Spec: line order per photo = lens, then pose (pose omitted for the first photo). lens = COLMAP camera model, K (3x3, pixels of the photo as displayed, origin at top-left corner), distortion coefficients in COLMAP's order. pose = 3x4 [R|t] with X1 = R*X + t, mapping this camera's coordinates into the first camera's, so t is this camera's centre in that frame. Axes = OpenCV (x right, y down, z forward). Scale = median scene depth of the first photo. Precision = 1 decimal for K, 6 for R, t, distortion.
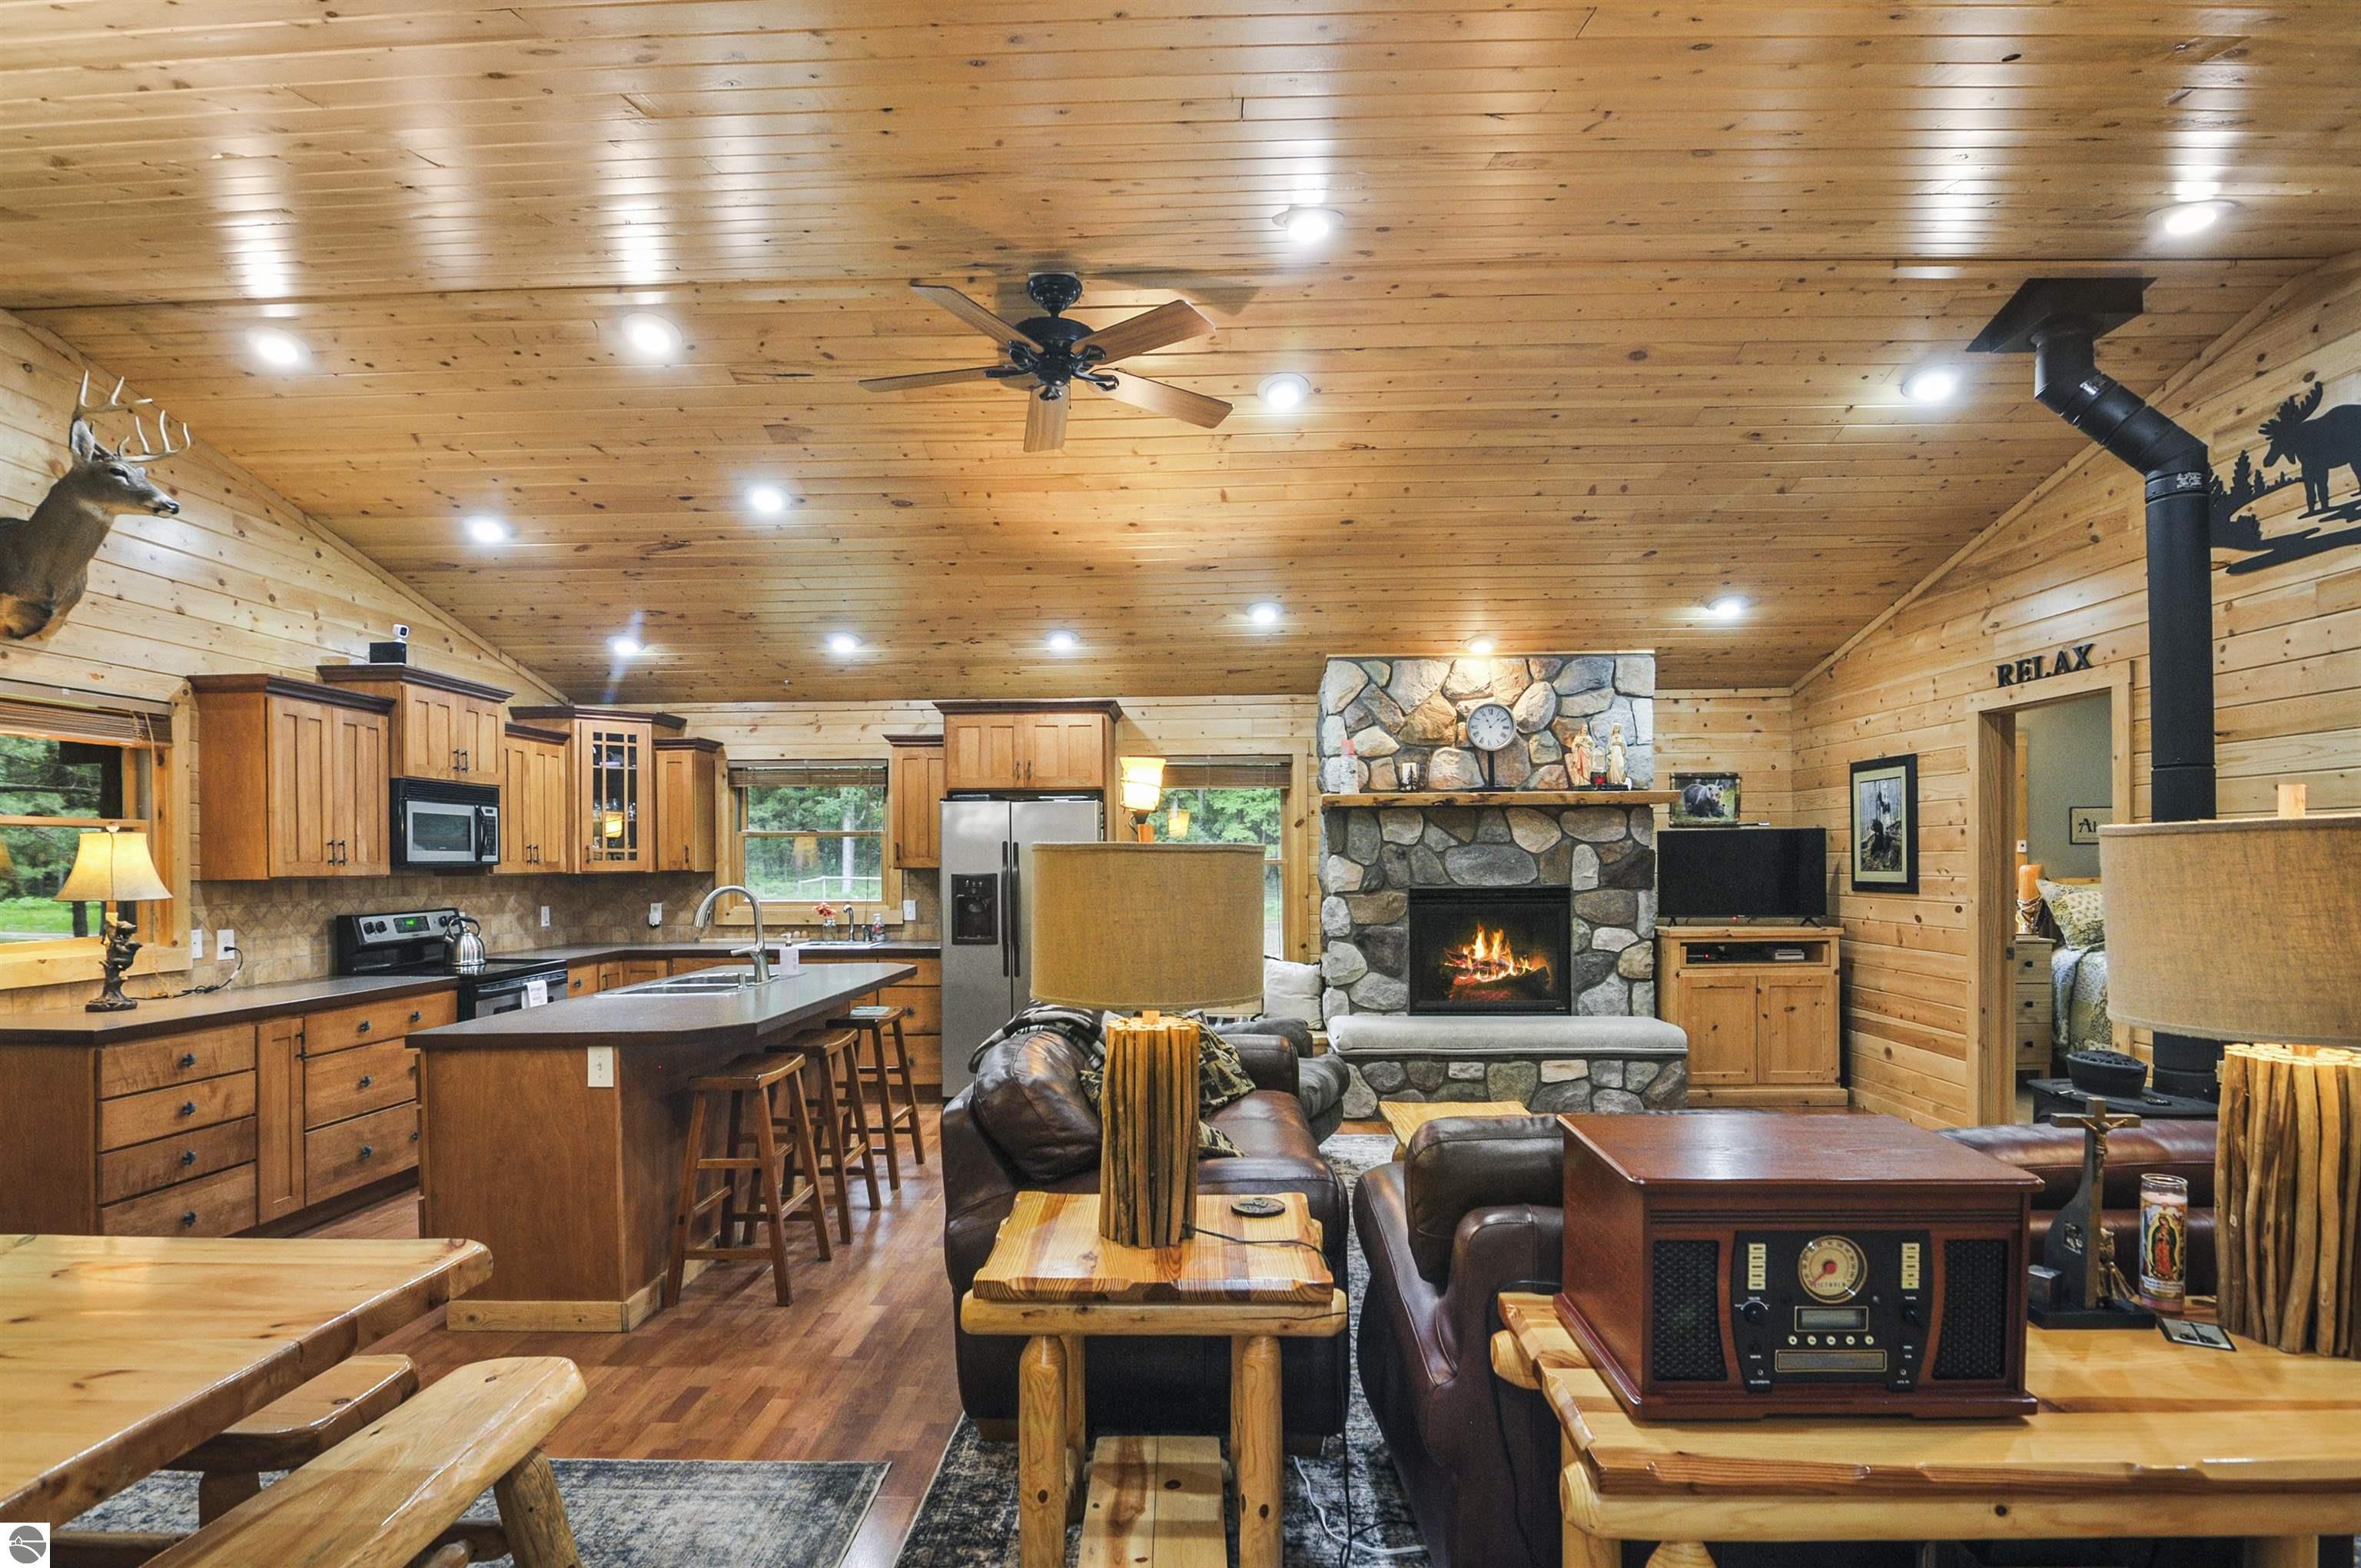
lens RADIAL K [[1172.3, 0, 1178.5], [0, 1172.3, 860.5], [0, 0, 1]] dist [-0.001892, -0.014381]
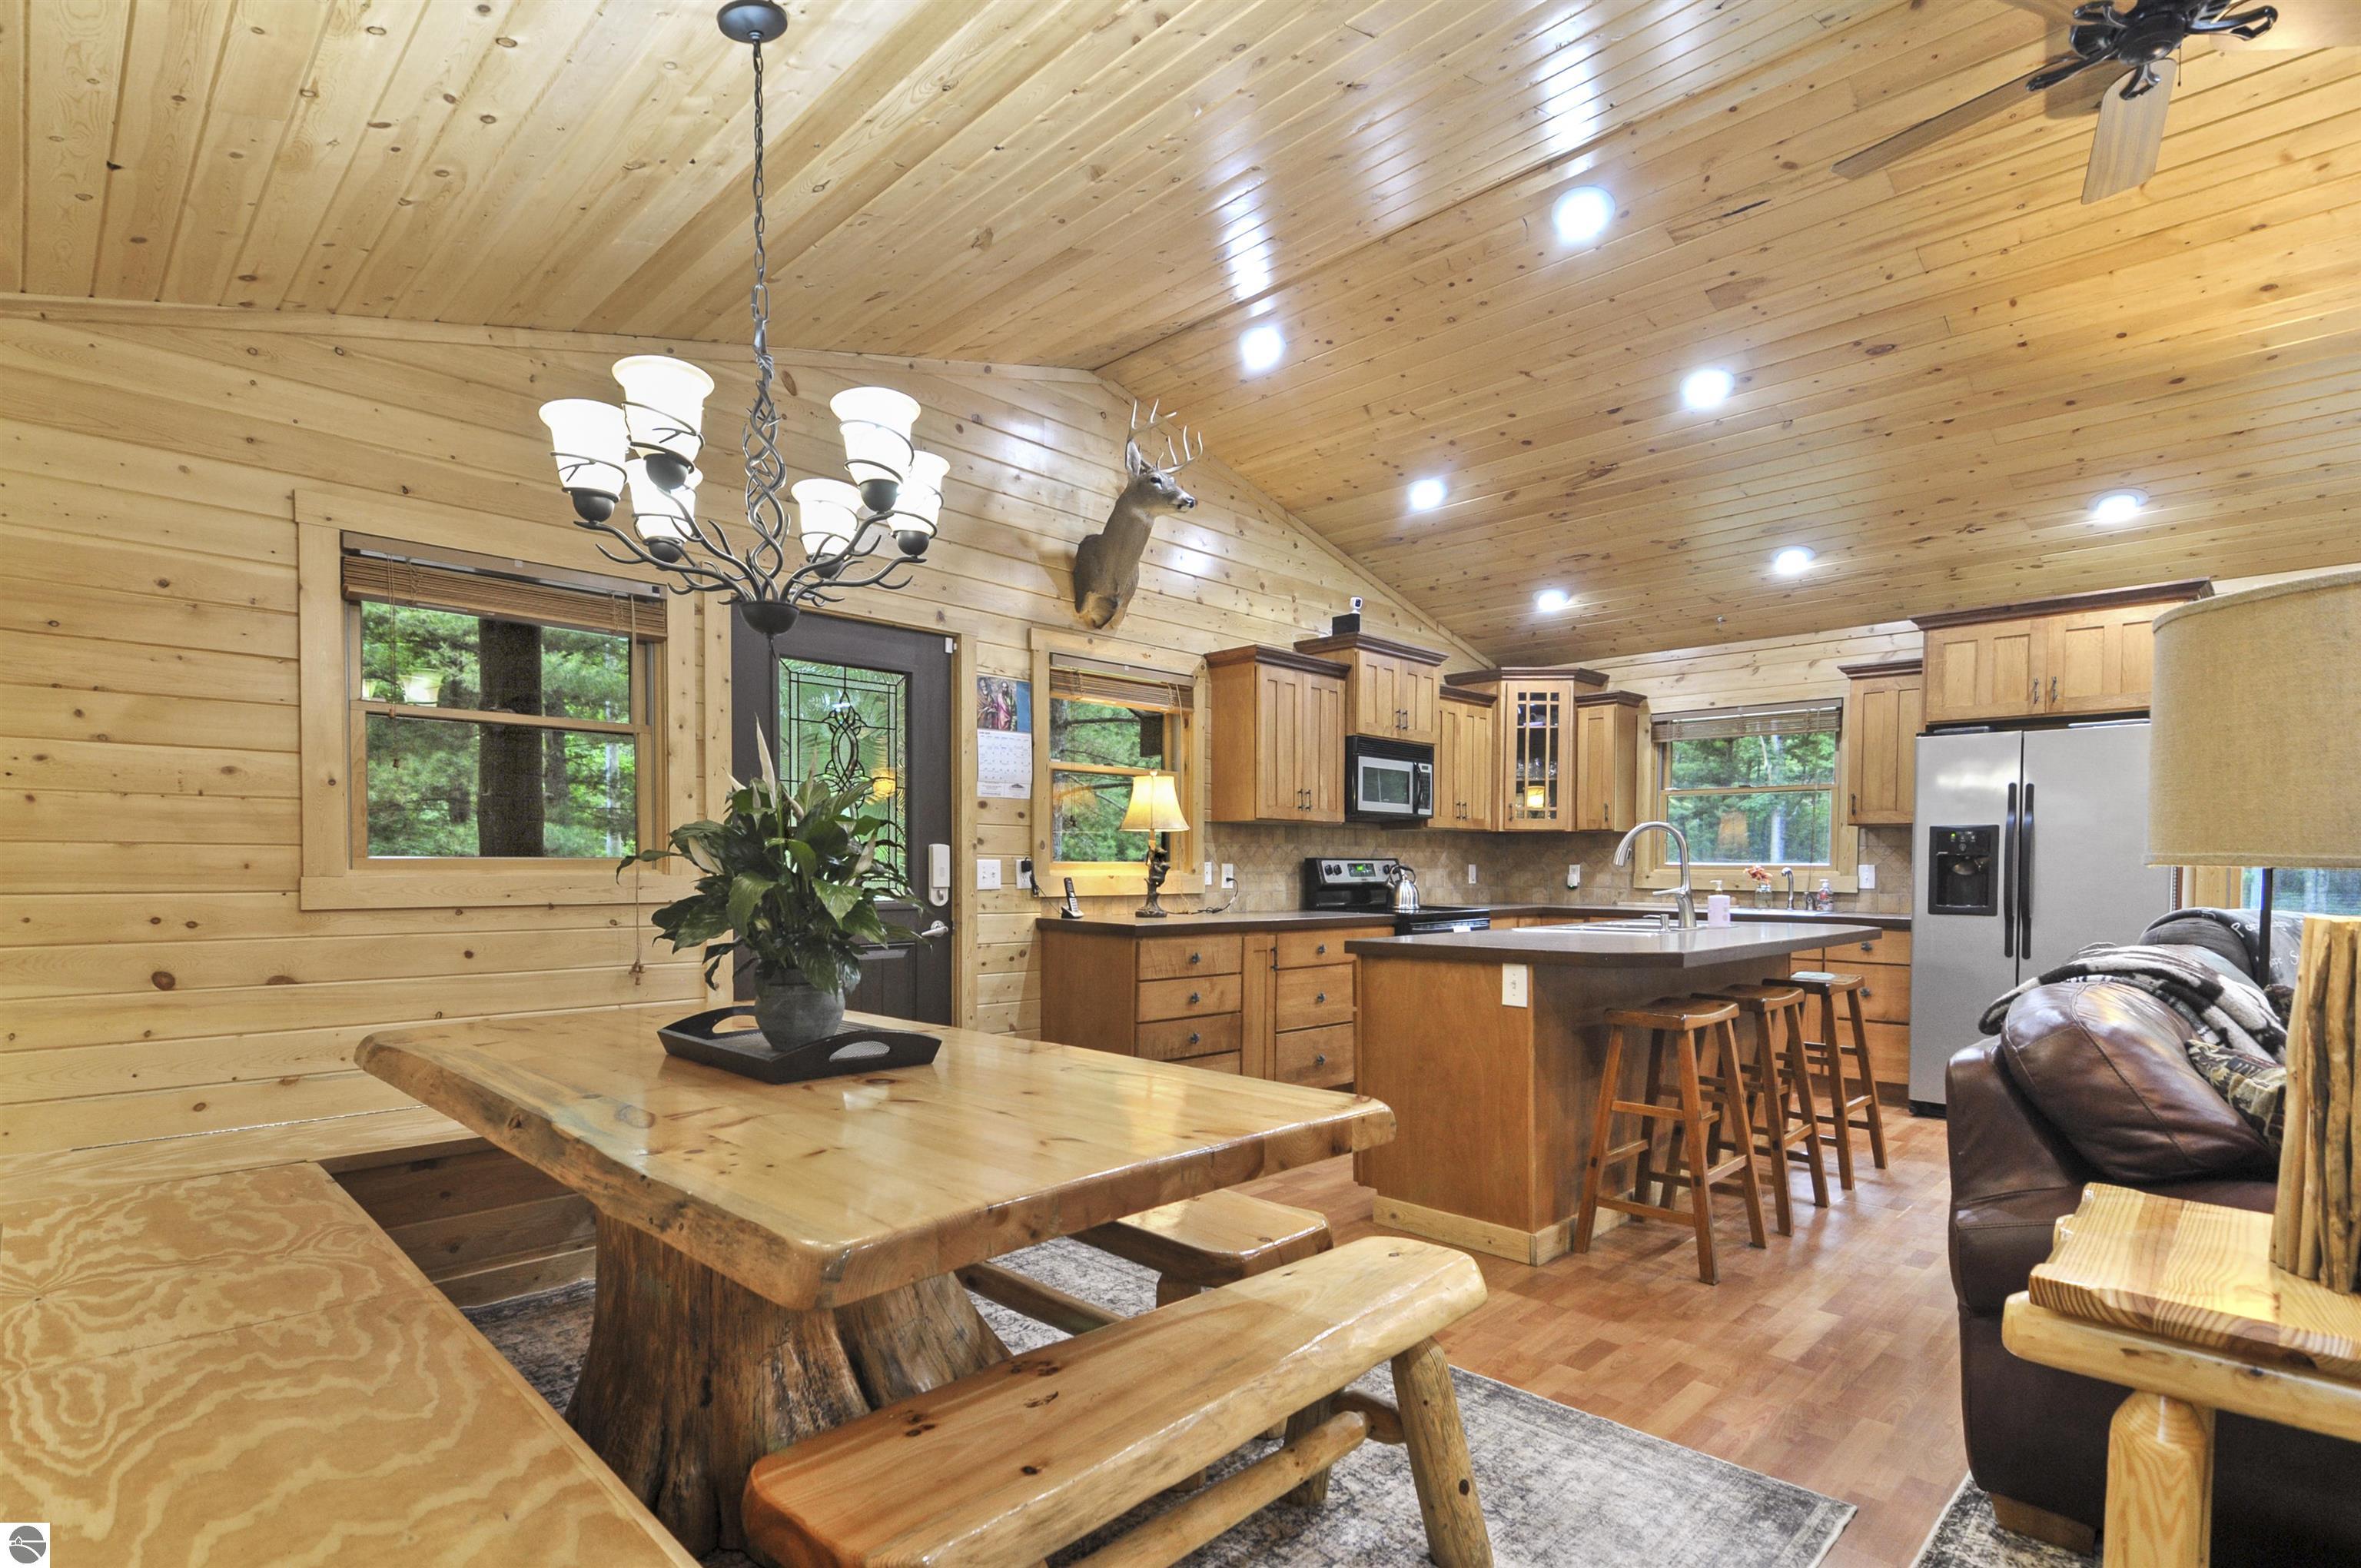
lens RADIAL K [[1152.9, 0, 1173.4], [0, 1152.9, 890.5], [0, 0, 1]] dist [0.011581, -0.008974]
pose [[0.728351, 0.027068, -0.684669, -0.027246], [-0.011630, 0.999564, 0.027144, 0.041020], [0.685105, -0.011808, 0.728348, 0.063506]]
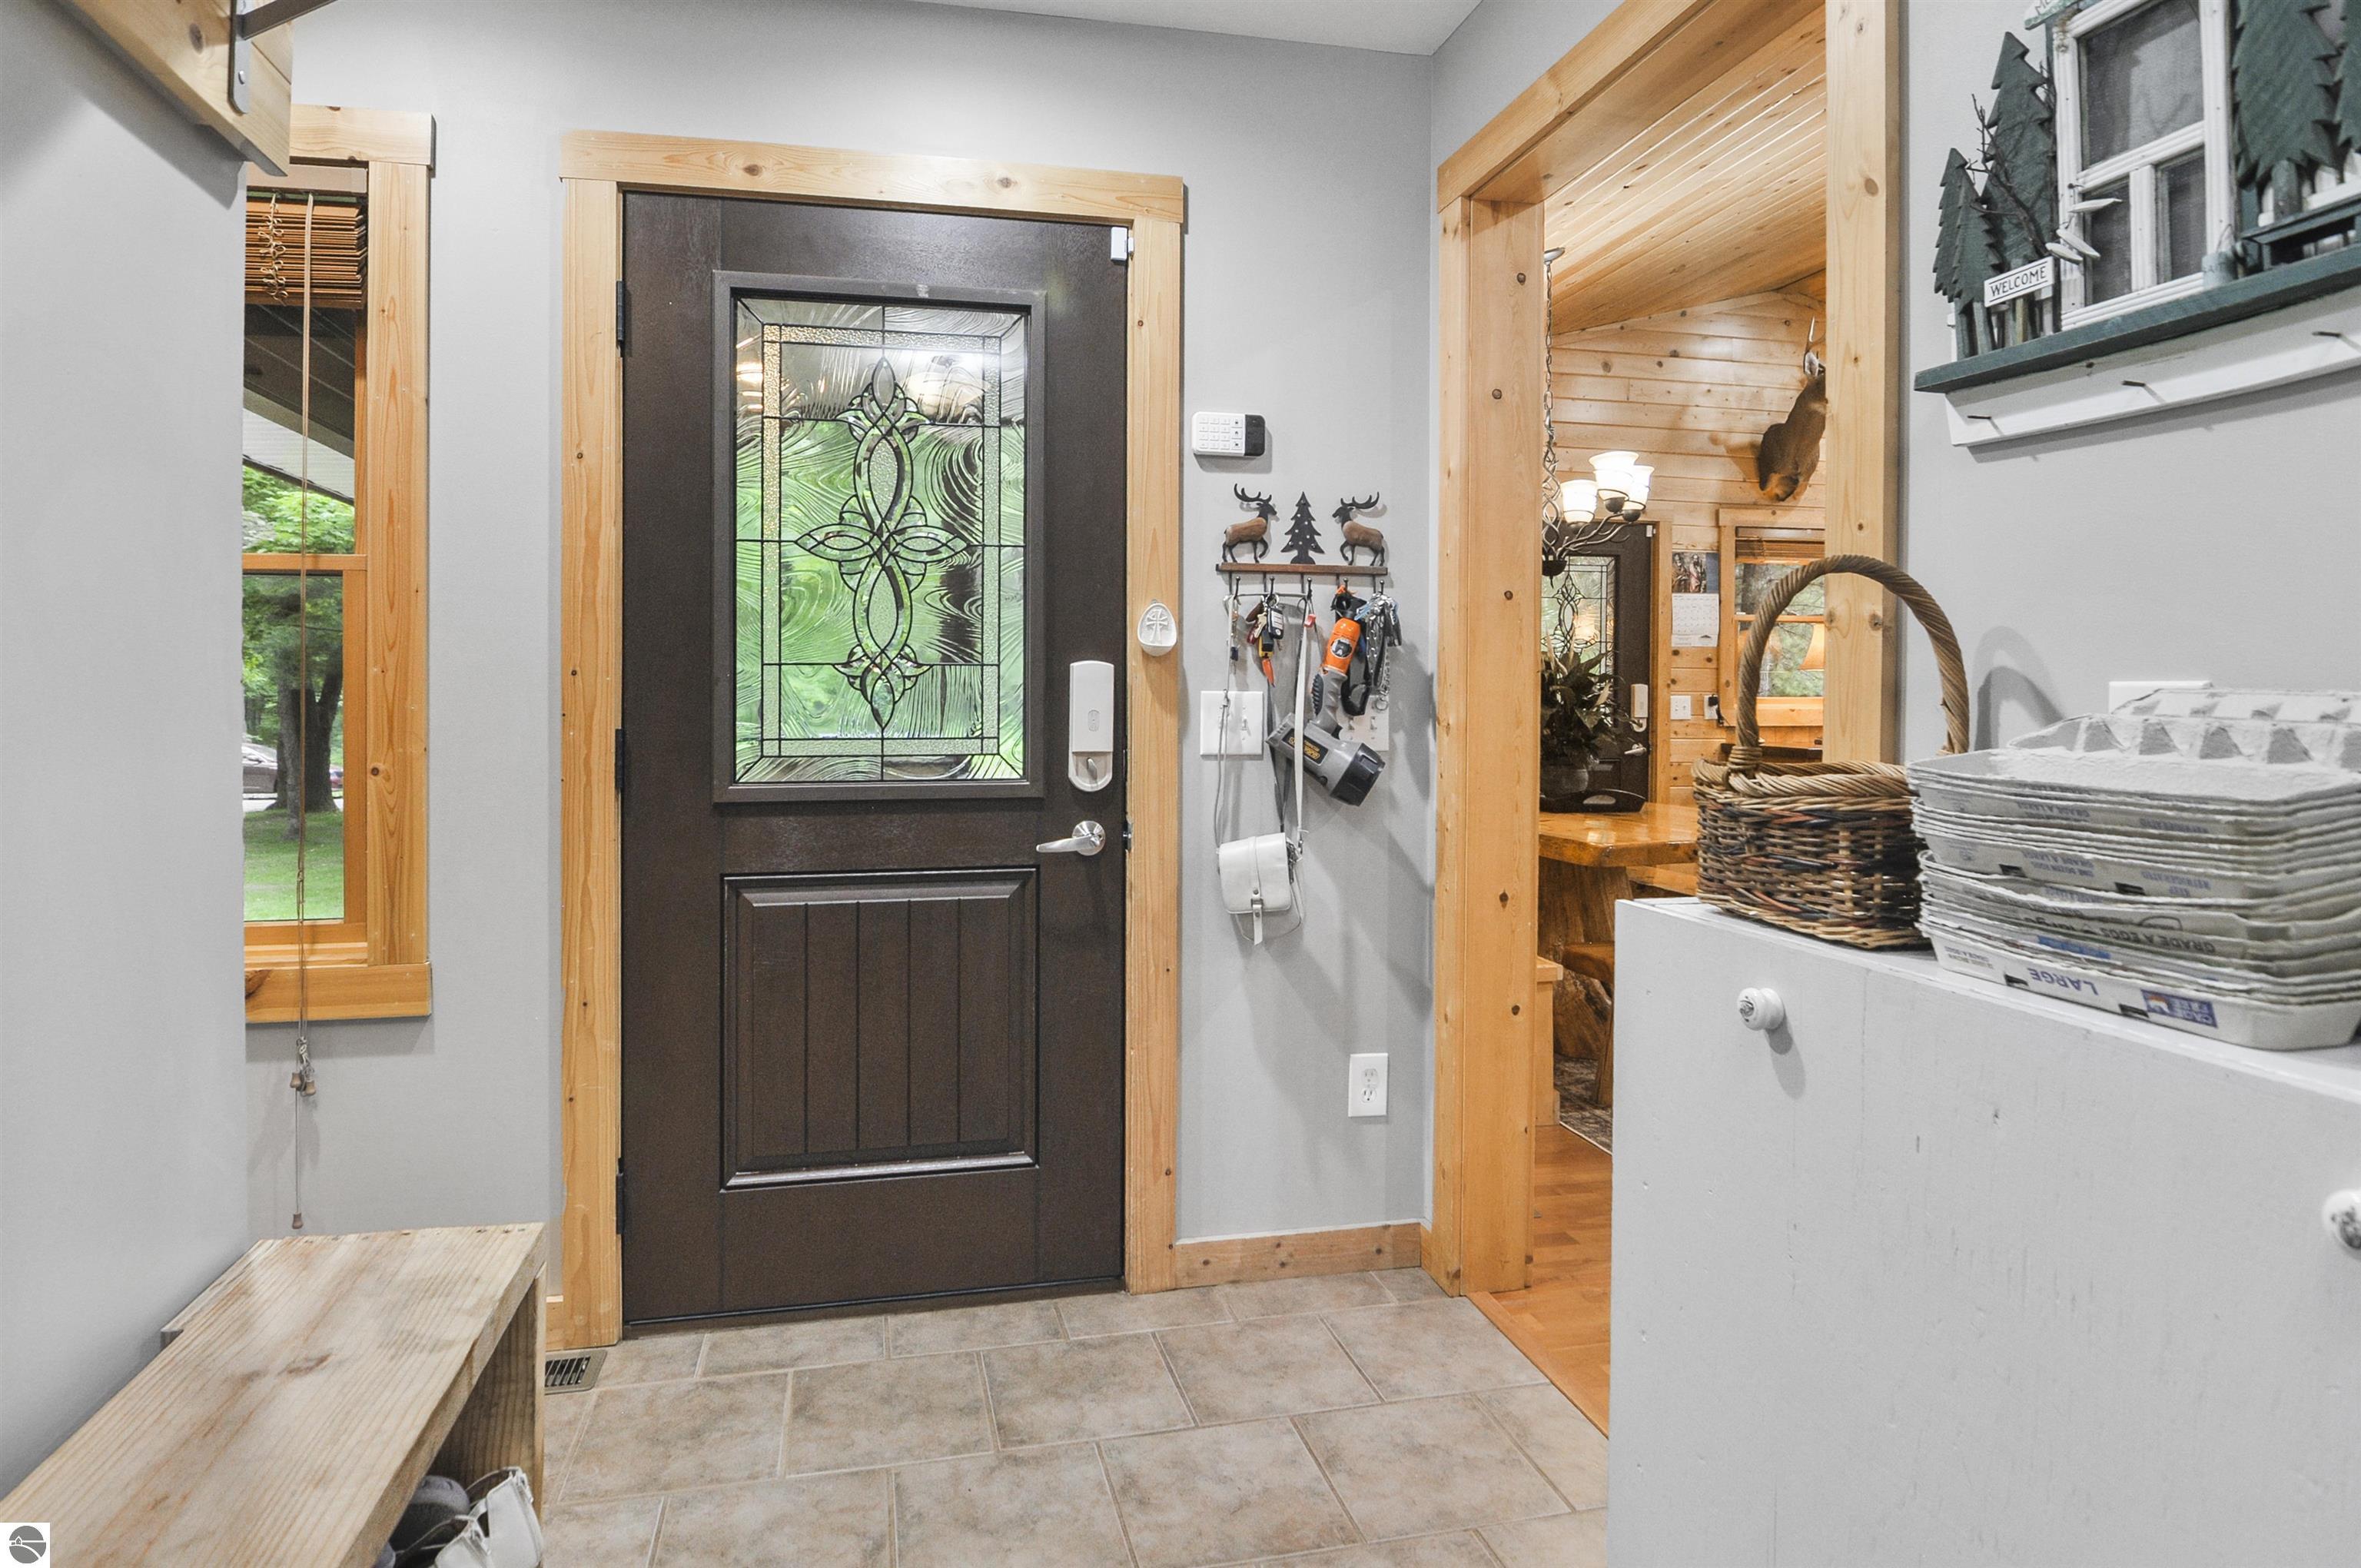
lens RADIAL K [[1260.2, 0, 1120.2], [0, 1260.2, 716.0], [0, 0, 1]] dist [-0.001821, -0.025342]
pose [[0.229446, 0.022790, -0.973054, 0.265826], [-0.007152, 0.999738, 0.021728, 0.040045], [0.973295, 0.001974, 0.229549, -0.153112]]
